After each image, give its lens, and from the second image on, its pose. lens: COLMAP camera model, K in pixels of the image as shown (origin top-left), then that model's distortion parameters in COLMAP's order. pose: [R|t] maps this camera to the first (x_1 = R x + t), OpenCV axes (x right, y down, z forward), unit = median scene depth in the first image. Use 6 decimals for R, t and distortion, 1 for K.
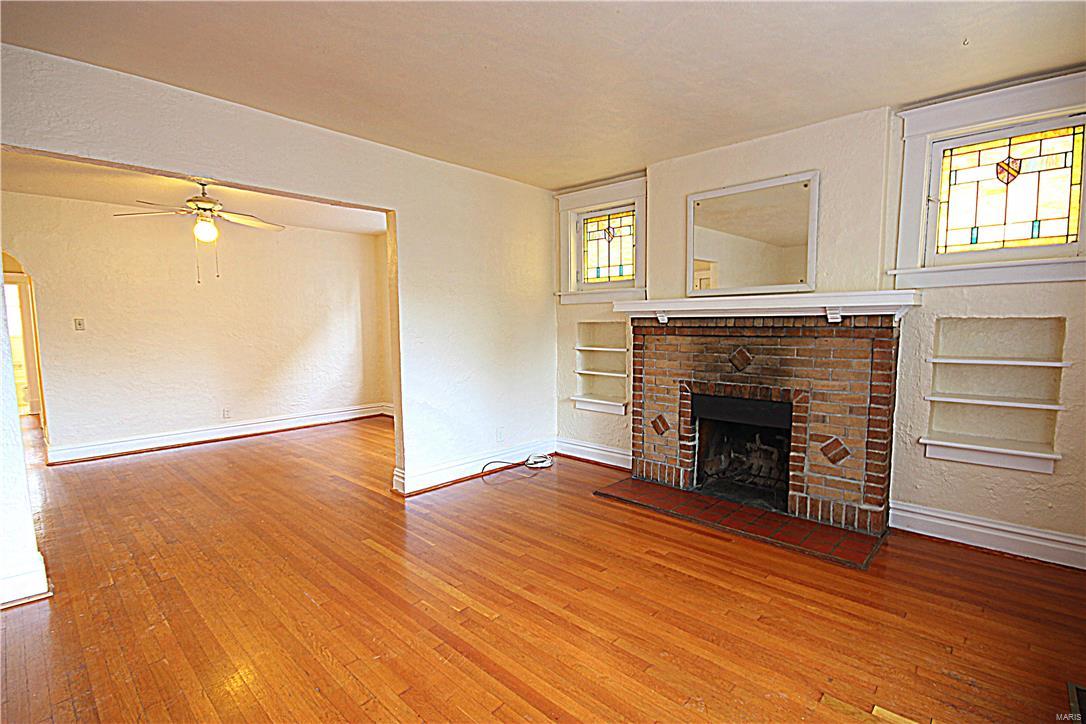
lens RADIAL K [[505.8, 0, 550.3], [0, 505.8, 371.9], [0, 0, 1]] dist [-0.002878, -0.000007]
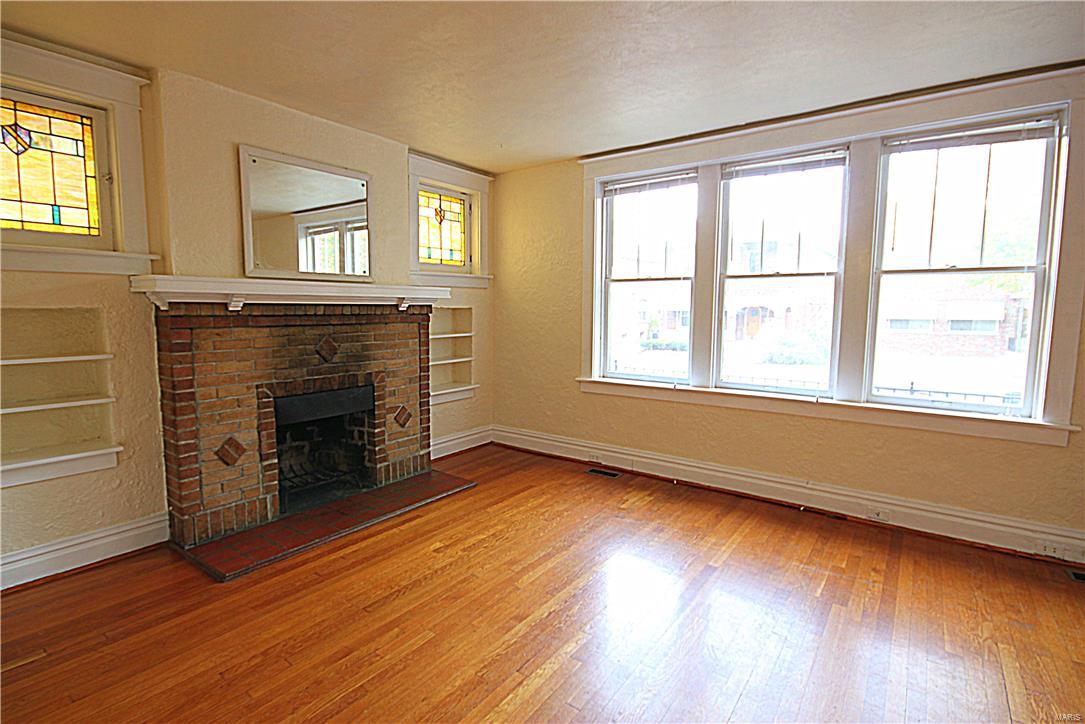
lens RADIAL K [[529.0, 0, 525.6], [0, 529.0, 356.8], [0, 0, 1]] dist [-0.000989, -0.000156]
pose [[-0.097171, -0.085688, 0.991572, -0.579505], [0.093000, 0.991146, 0.094765, -0.063898], [-0.990913, 0.101424, -0.088342, 0.660529]]
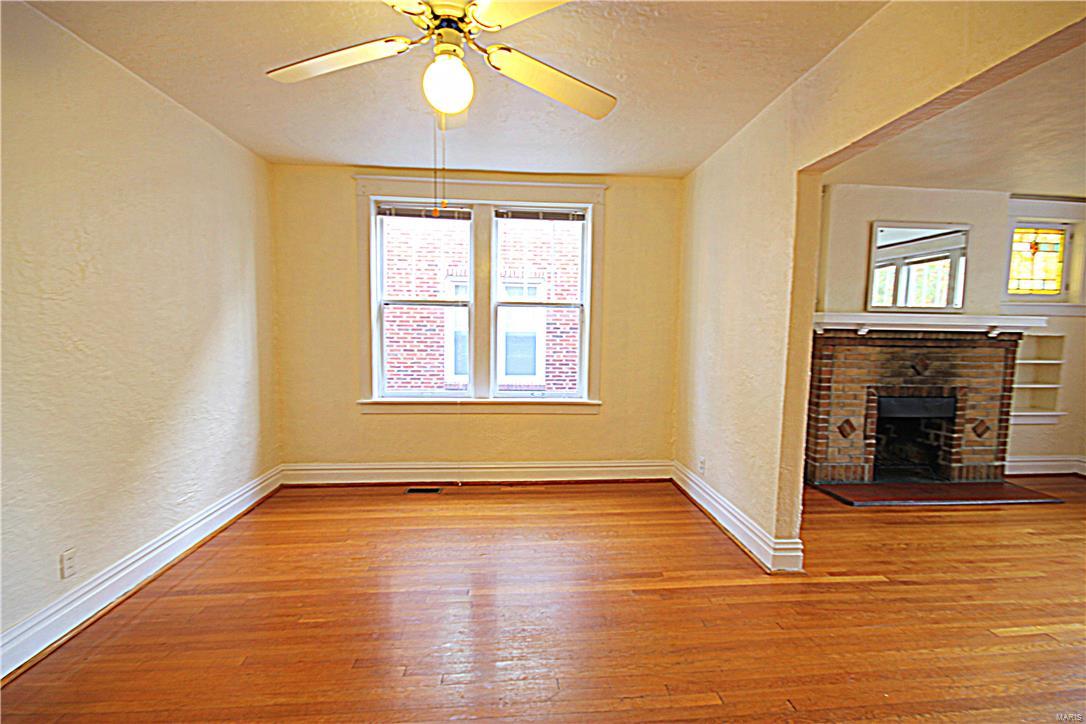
lens RADIAL K [[501.4, 0, 545.4], [0, 501.4, 374.2], [0, 0, 1]] dist [0.013435, -0.015184]
pose [[0.673795, -0.050332, 0.737202, -1.037182], [0.051457, 0.998451, 0.021139, -0.069328], [-0.737124, 0.023691, 0.675342, 0.774980]]
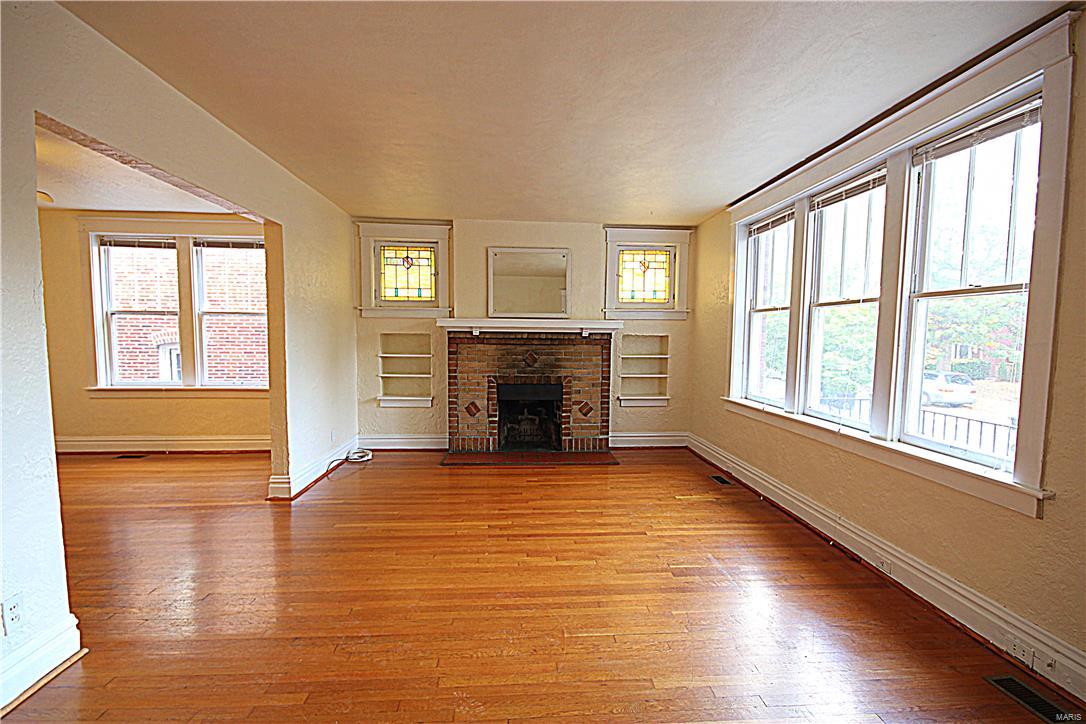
lens RADIAL K [[505.8, 0, 550.3], [0, 505.8, 371.9], [0, 0, 1]] dist [-0.002878, -0.000007]
pose [[0.679191, -0.039634, 0.732890, -0.668581], [0.055719, 0.998444, 0.002358, 0.012904], [-0.731843, 0.039234, 0.680343, -0.099303]]
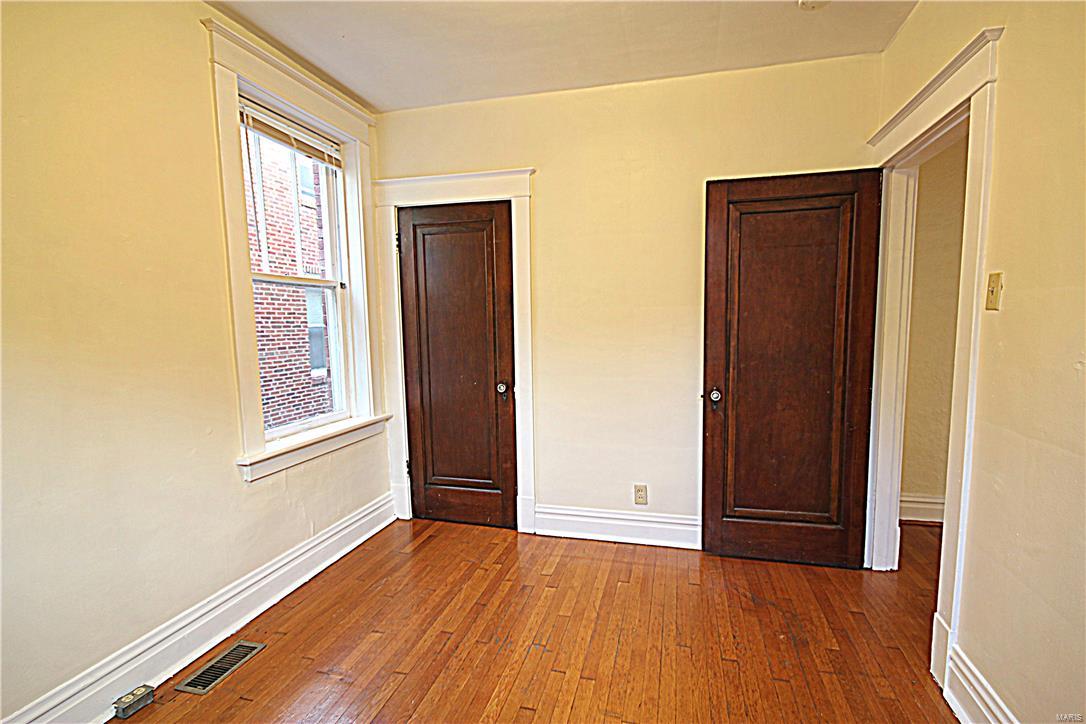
lens RADIAL K [[505.8, 0, 550.3], [0, 505.8, 371.9], [0, 0, 1]] dist [-0.002878, -0.000007]
pose [[-0.480345, -0.076318, 0.873753, -2.140106], [0.098018, 0.985296, 0.139946, -0.238962], [-0.871585, 0.152866, -0.465801, 2.632824]]
